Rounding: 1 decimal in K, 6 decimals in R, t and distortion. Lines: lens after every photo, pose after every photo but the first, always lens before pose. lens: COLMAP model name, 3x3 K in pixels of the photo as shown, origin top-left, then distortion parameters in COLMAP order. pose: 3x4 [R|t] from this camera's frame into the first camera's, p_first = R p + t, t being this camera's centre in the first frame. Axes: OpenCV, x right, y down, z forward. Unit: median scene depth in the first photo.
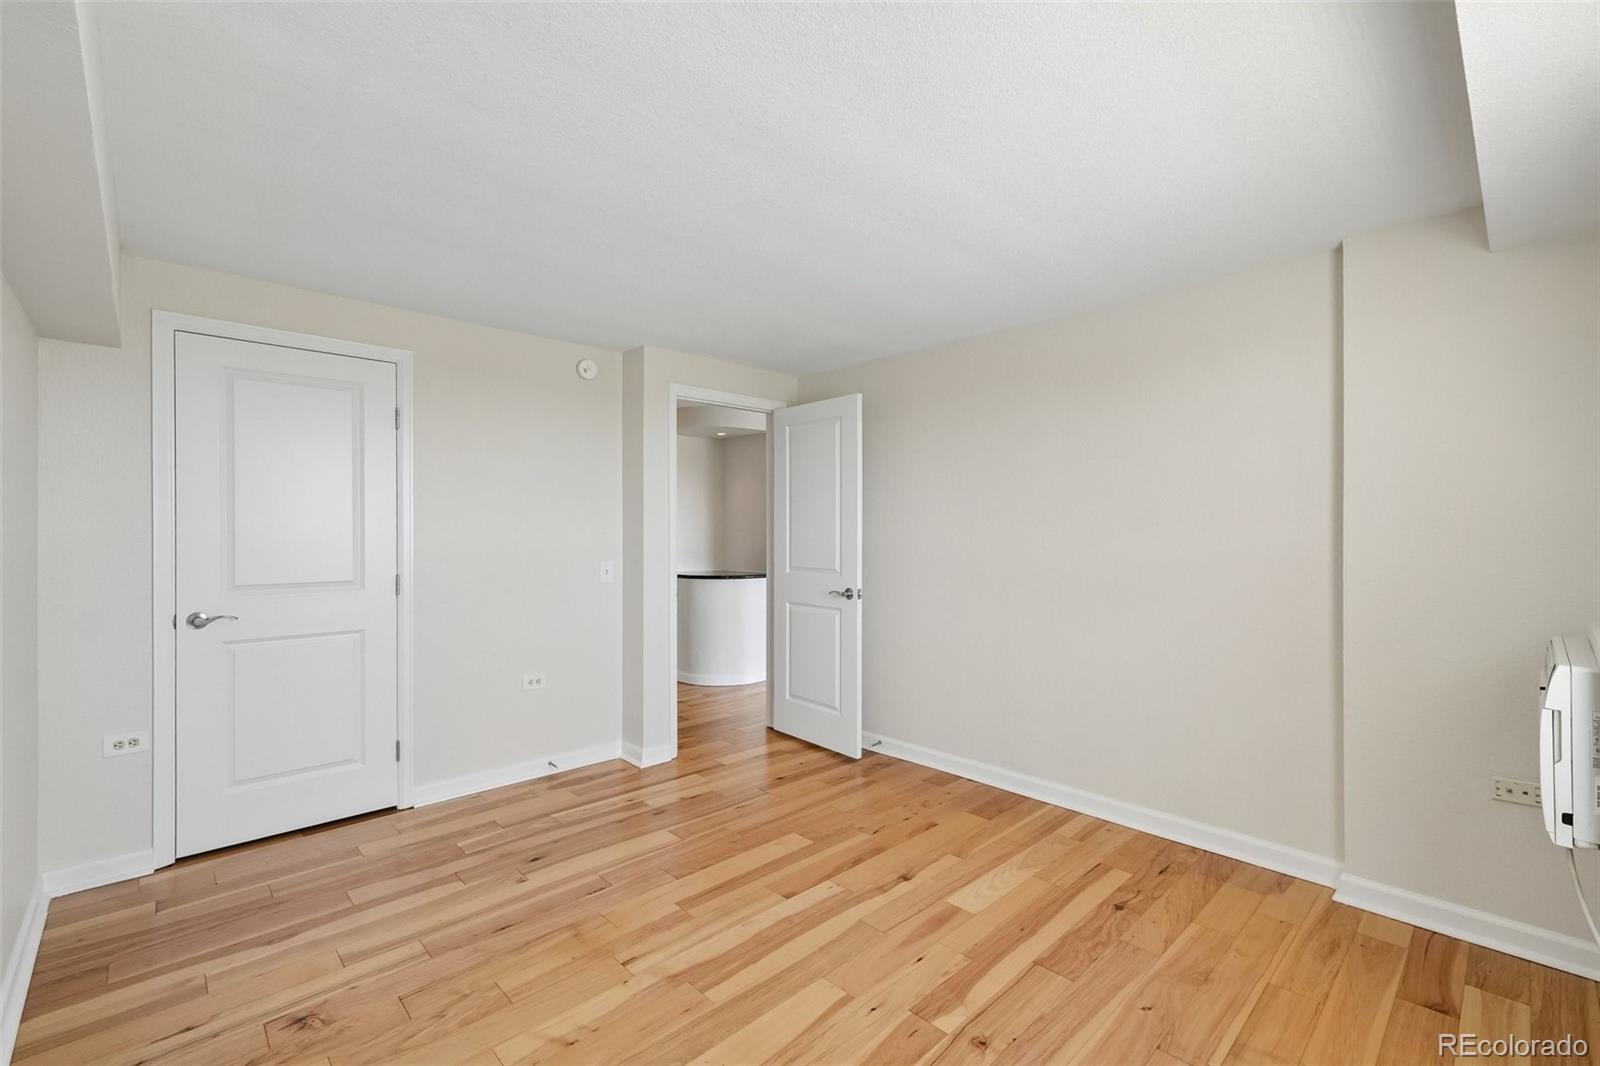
lens RADIAL K [[697.2, 0, 802.2], [0, 697.2, 536.5], [0, 0, 1]] dist [0.001794, 0.000161]
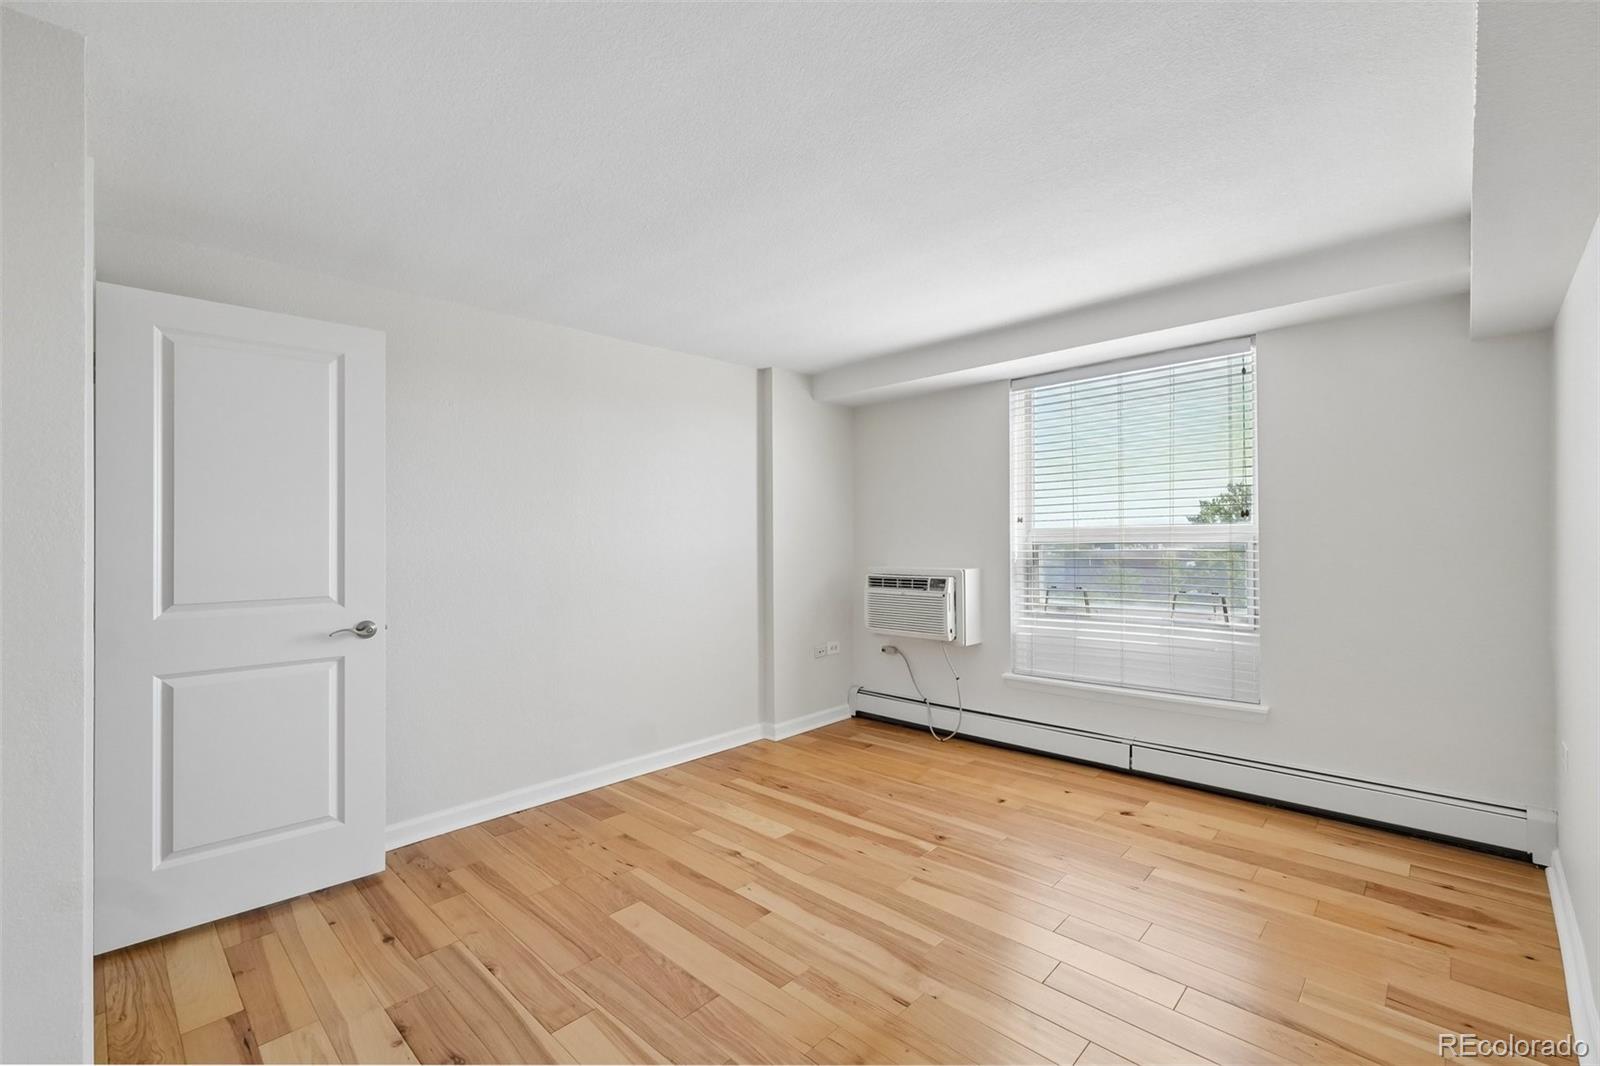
lens RADIAL K [[690.0, 0, 800.0], [0, 690.0, 533.0], [0, 0, 1]] dist [-0.016739, 0.009214]
pose [[-0.041781, 0.003715, 0.999120, -0.871718], [0.019210, 0.999811, -0.002914, 0.000955], [-0.998942, 0.019071, -0.041844, 0.889643]]
